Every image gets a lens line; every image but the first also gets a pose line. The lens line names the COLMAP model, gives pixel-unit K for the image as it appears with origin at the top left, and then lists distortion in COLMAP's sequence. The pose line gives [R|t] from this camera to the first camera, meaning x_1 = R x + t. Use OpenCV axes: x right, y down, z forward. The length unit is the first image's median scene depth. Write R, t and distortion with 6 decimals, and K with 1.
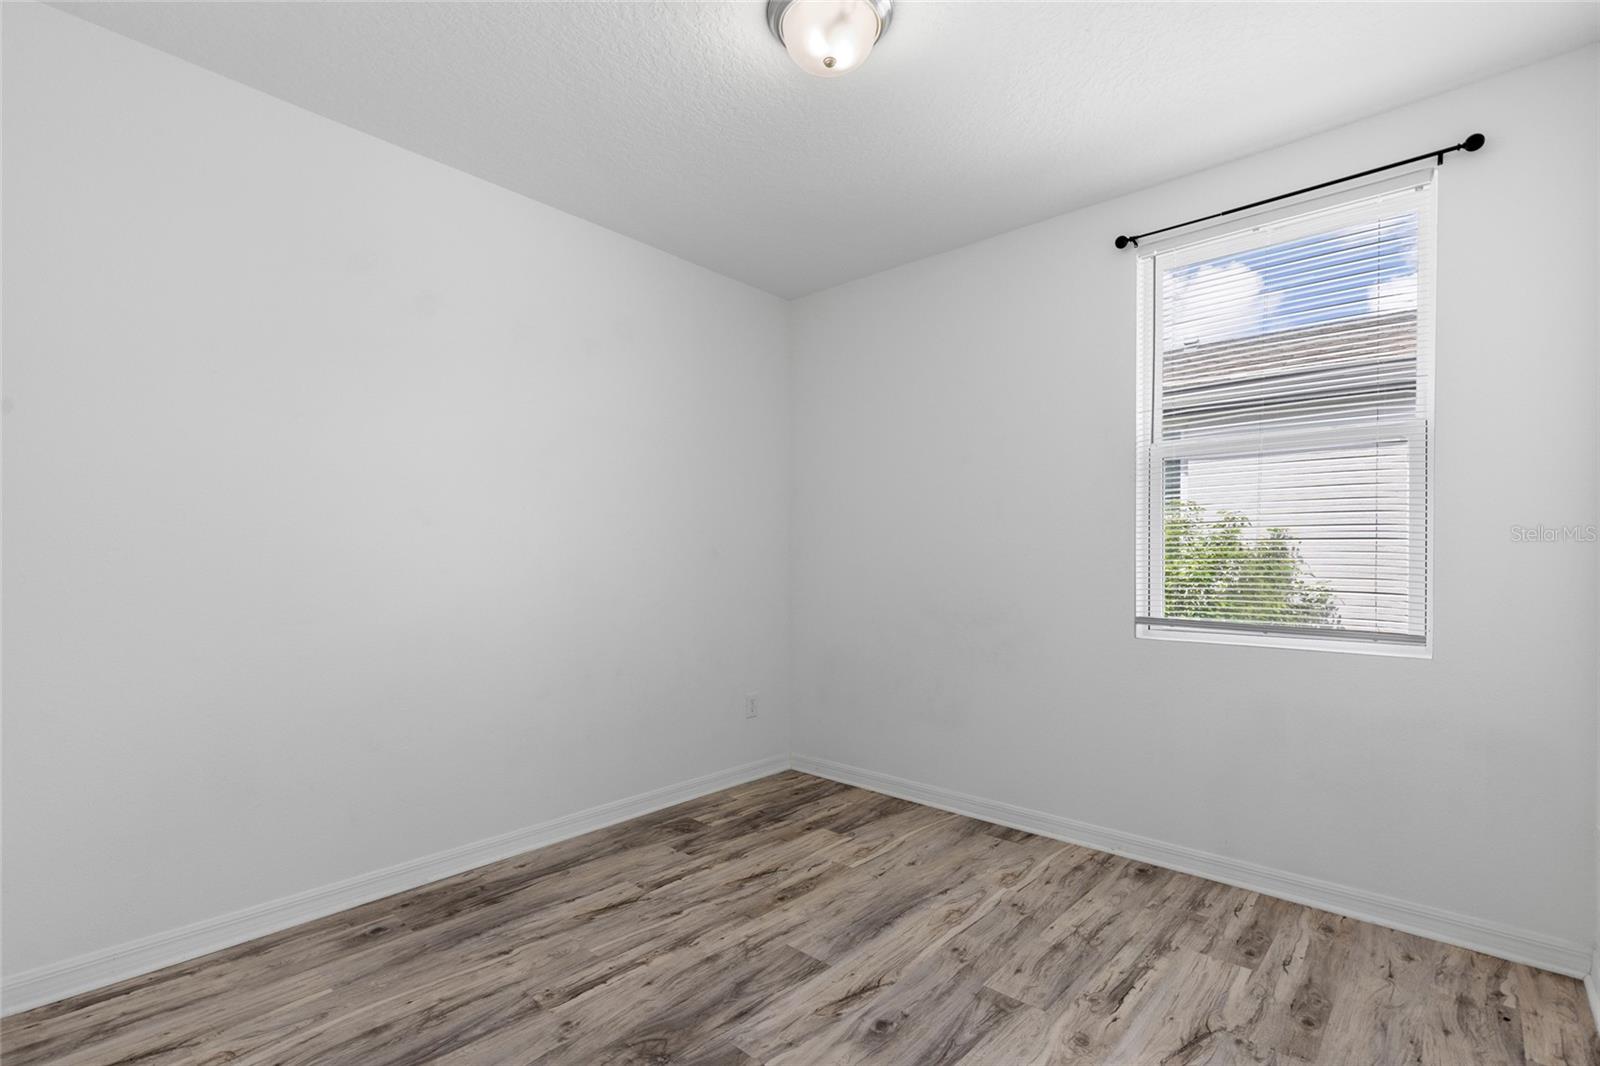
lens RADIAL K [[718.6, 0, 803.7], [0, 718.6, 547.1], [0, 0, 1]] dist [0.001513, 0.000043]
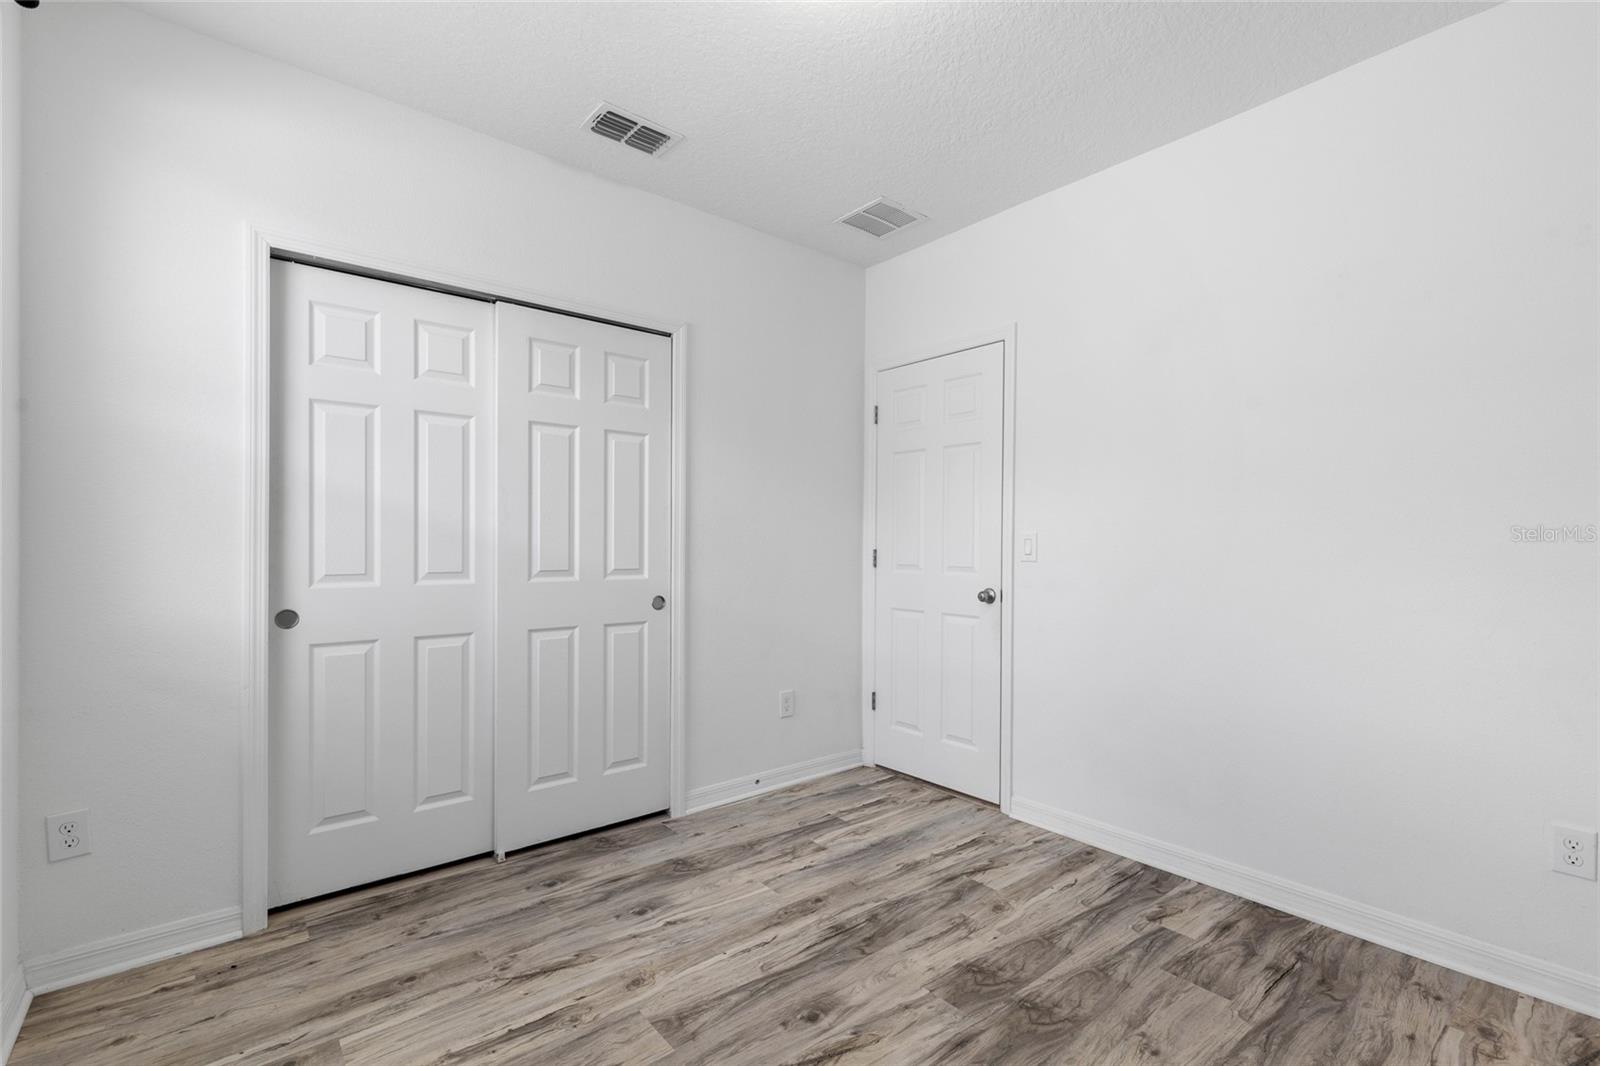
lens RADIAL K [[718.6, 0, 803.7], [0, 718.6, 547.1], [0, 0, 1]] dist [0.001513, 0.000043]
pose [[-0.988886, -0.006881, 0.148516, -0.020248], [-0.008165, 0.999934, -0.008038, 0.032086], [-0.148451, -0.009162, -0.988877, 1.957928]]
